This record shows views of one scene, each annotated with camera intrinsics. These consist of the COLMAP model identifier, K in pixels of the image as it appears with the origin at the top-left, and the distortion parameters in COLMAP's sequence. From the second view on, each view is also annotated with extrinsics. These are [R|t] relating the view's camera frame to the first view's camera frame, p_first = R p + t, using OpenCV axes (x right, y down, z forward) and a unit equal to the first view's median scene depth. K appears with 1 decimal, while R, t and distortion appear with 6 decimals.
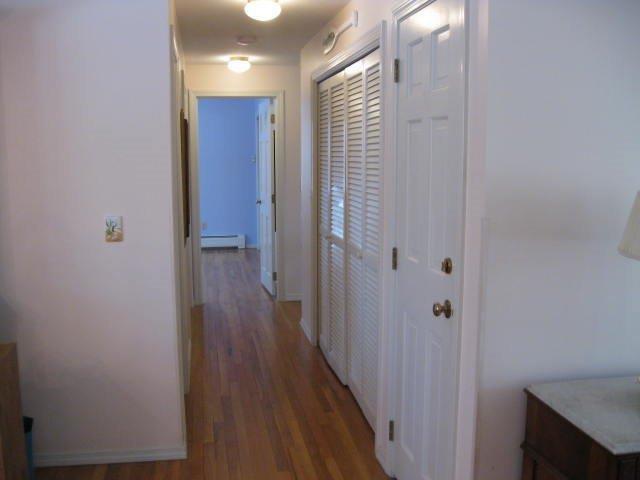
lens RADIAL K [[654.1, 0, 319.8], [0, 654.1, 239.9], [0, 0, 1]] dist [-0.105973, 0.000000]
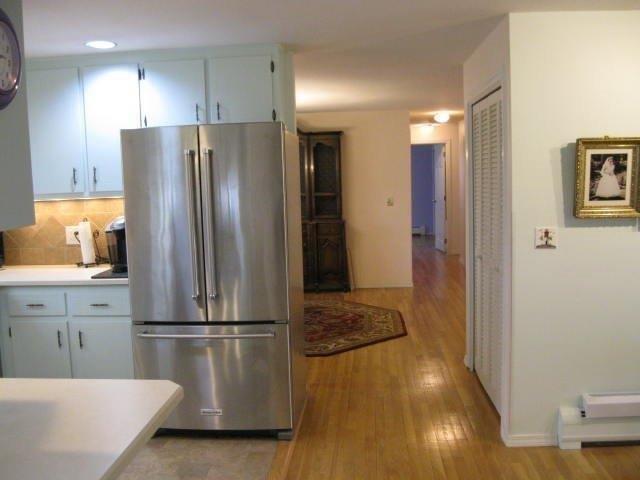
lens RADIAL K [[655.6, 0, 319.5], [0, 655.6, 242.9], [0, 0, 1]] dist [-0.106651, 0.000000]
pose [[0.968698, 0.001620, -0.248237, 0.042732], [-0.009018, 0.999548, -0.028670, 0.116982], [0.248078, 0.030012, 0.968275, -0.858310]]
